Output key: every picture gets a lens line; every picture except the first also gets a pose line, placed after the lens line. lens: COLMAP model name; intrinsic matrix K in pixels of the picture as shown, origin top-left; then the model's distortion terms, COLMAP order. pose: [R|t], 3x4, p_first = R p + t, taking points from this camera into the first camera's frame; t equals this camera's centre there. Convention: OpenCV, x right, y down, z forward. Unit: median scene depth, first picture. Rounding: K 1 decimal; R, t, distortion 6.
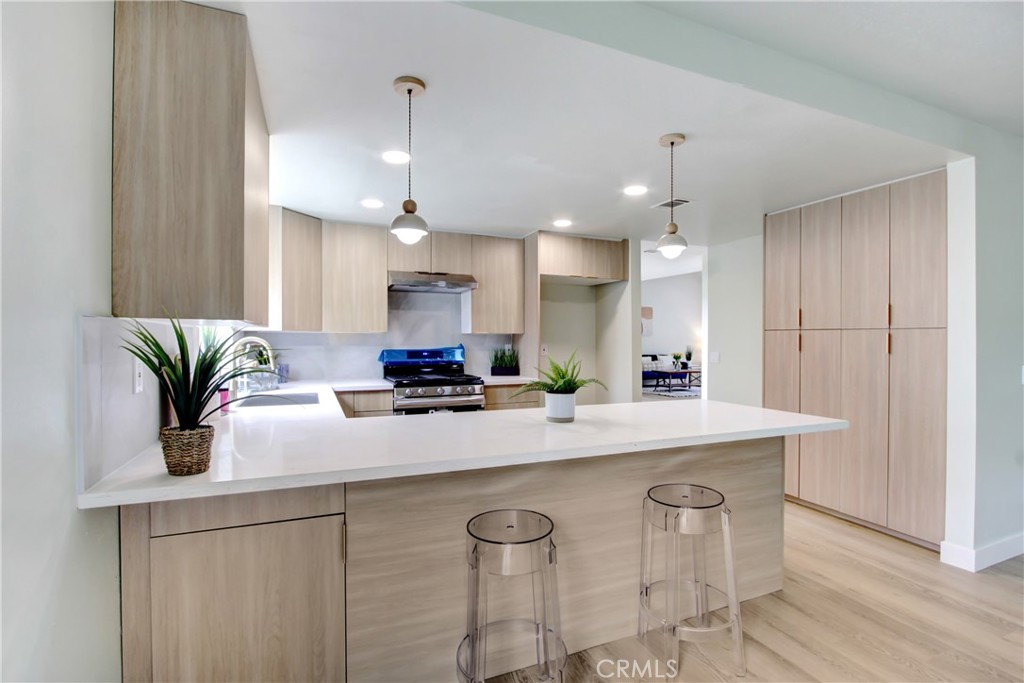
lens RADIAL K [[478.9, 0, 522.7], [0, 478.9, 337.6], [0, 0, 1]] dist [-0.016633, 0.000267]
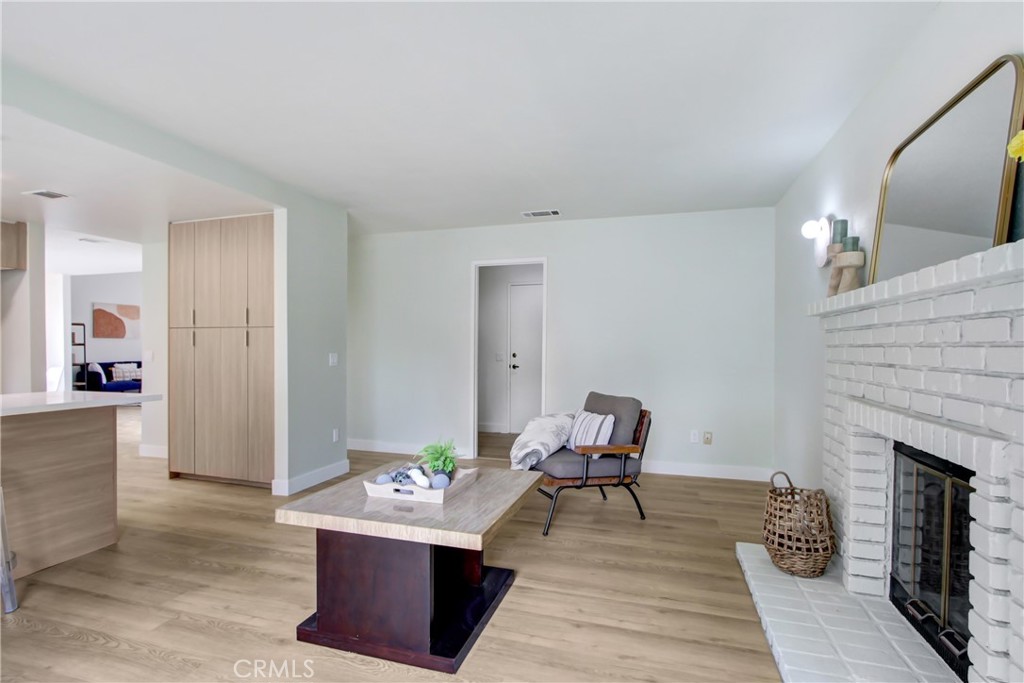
lens RADIAL K [[490.7, 0, 512.0], [0, 490.7, 341.5], [0, 0, 1]] dist [-0.034400, -0.000152]
pose [[0.644943, 0.008781, 0.764180, 0.171748], [-0.002613, 0.999953, -0.009285, 0.024568], [-0.764226, 0.003992, 0.644936, -0.320044]]
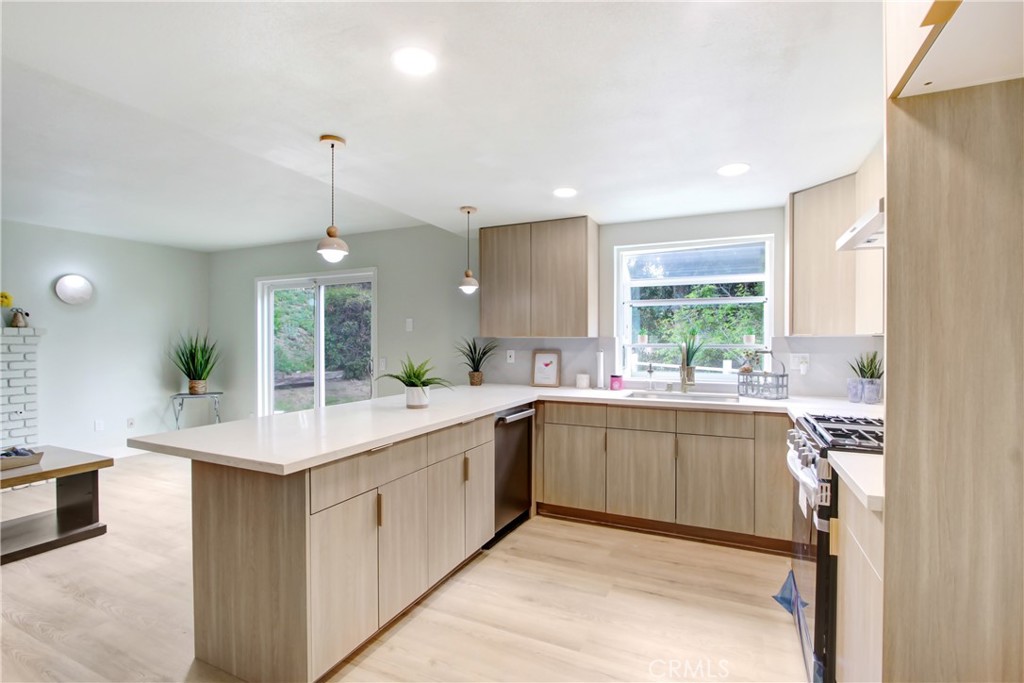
lens RADIAL K [[478.9, 0, 522.7], [0, 478.9, 337.6], [0, 0, 1]] dist [-0.016633, 0.000267]
pose [[-0.745194, -0.004985, -0.666829, 0.410958], [0.002381, 0.999946, -0.010137, -0.002390], [0.666843, -0.009142, -0.745142, 1.225662]]
